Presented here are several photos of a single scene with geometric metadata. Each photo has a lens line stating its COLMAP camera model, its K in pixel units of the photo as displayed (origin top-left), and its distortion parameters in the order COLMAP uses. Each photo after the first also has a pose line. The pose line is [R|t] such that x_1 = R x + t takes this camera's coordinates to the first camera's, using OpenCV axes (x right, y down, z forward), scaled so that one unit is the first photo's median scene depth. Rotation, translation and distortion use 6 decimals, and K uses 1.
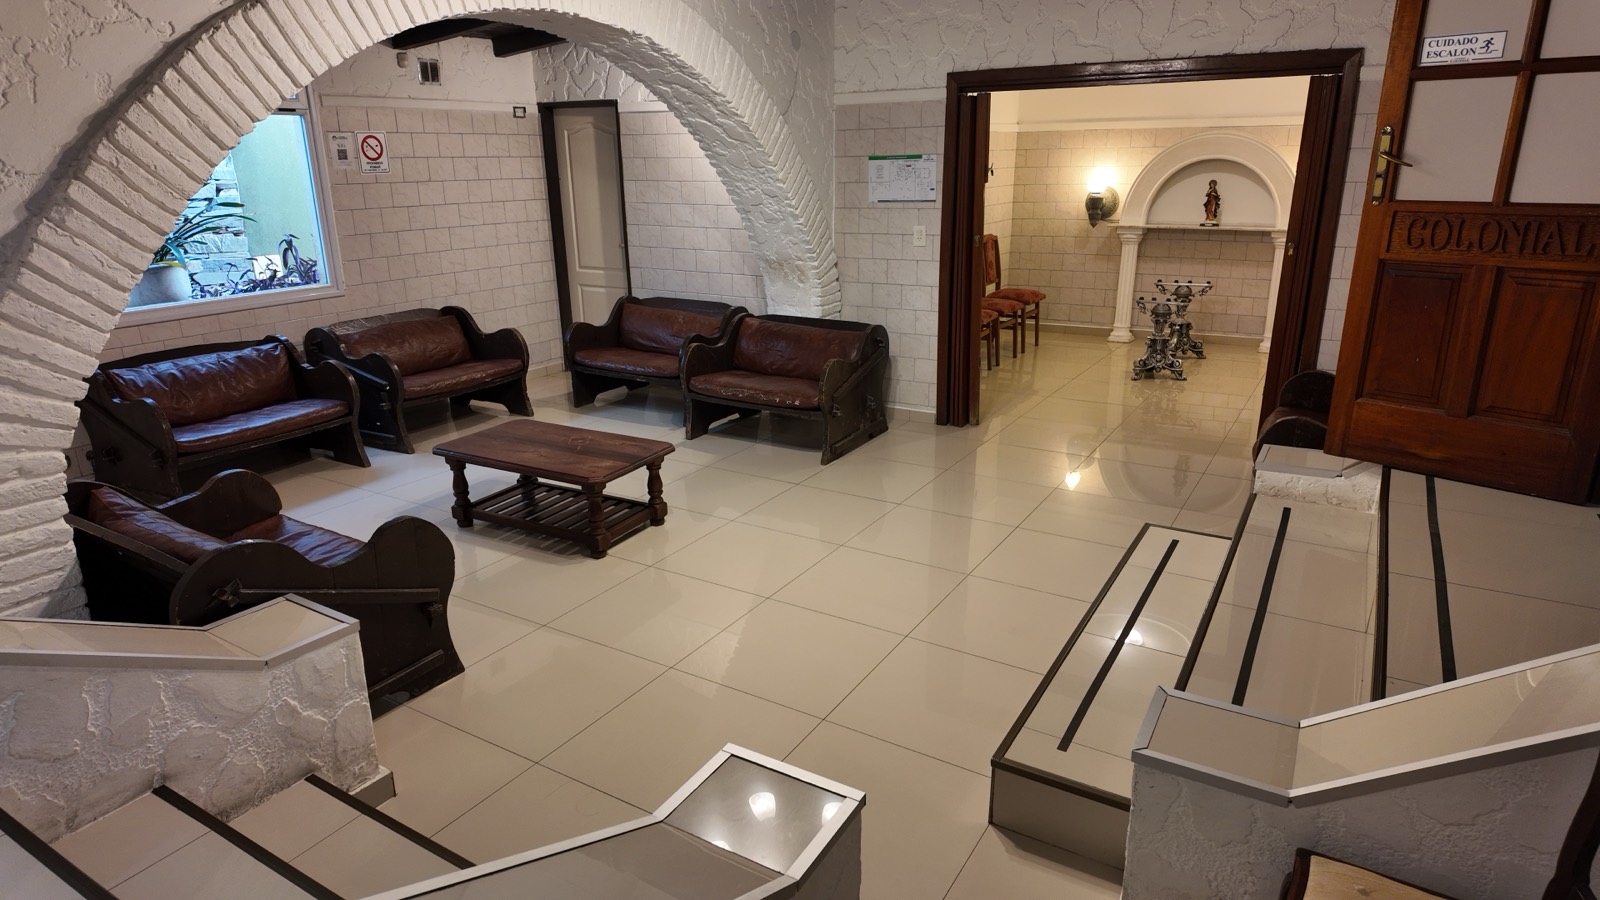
lens RADIAL K [[958.5, 0, 819.5], [0, 958.5, 457.8], [0, 0, 1]] dist [0.066429, -0.101467]
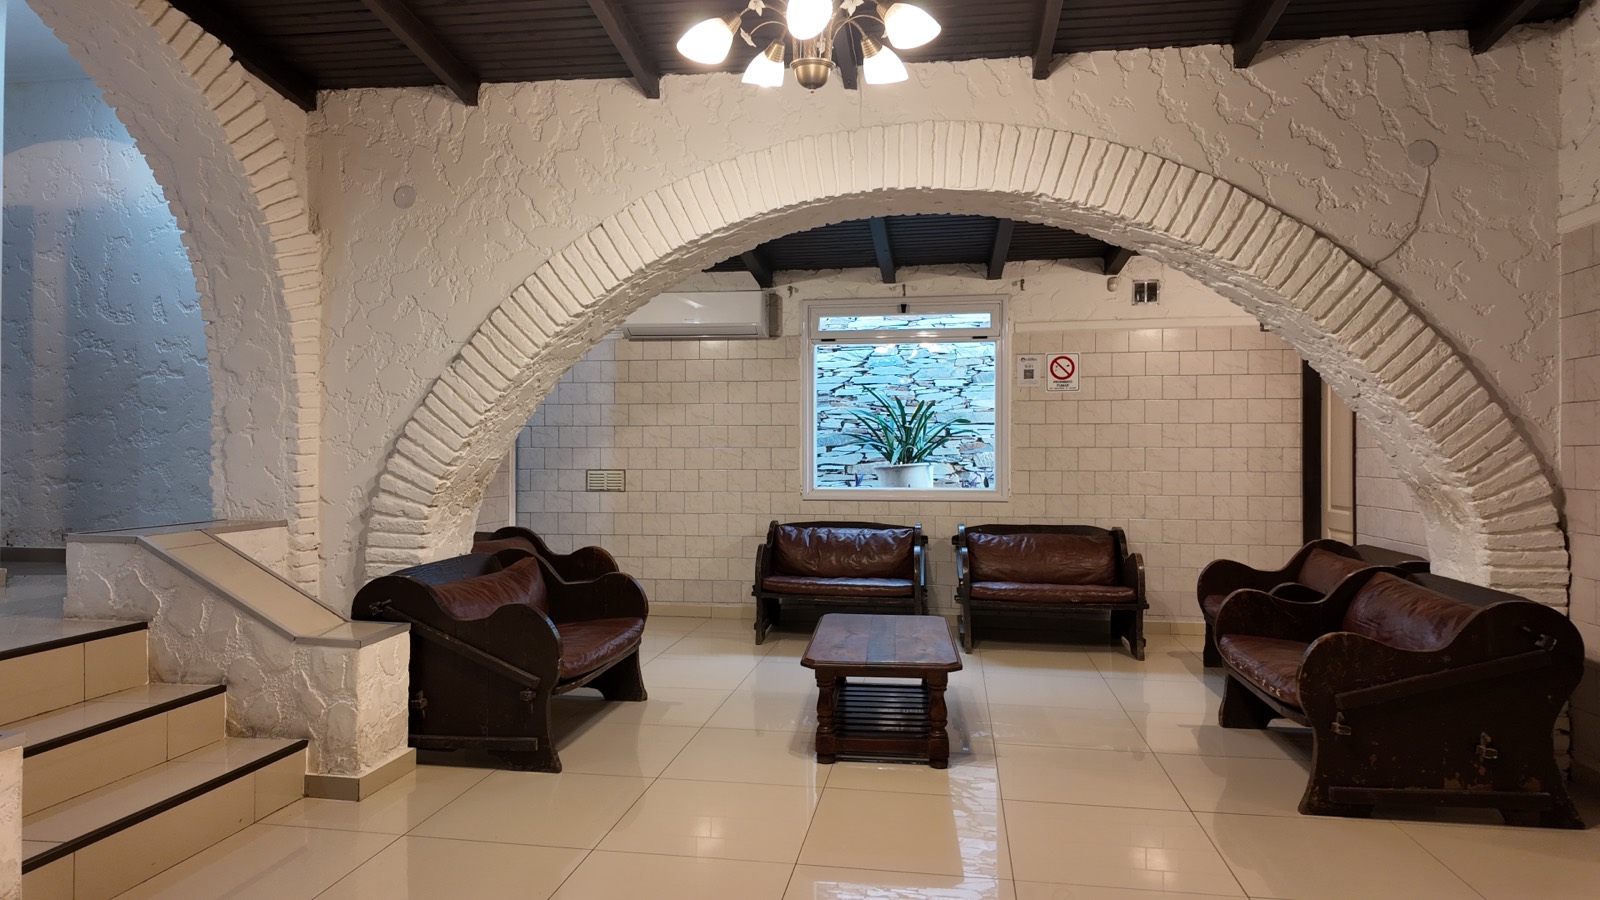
lens RADIAL K [[958.5, 0, 819.5], [0, 958.5, 457.8], [0, 0, 1]] dist [0.066429, -0.101467]
pose [[0.342717, 0.004839, -0.939426, 0.419288], [-0.288215, 0.952305, -0.100240, -0.049573], [0.894135, 0.305111, 0.327766, 0.459369]]
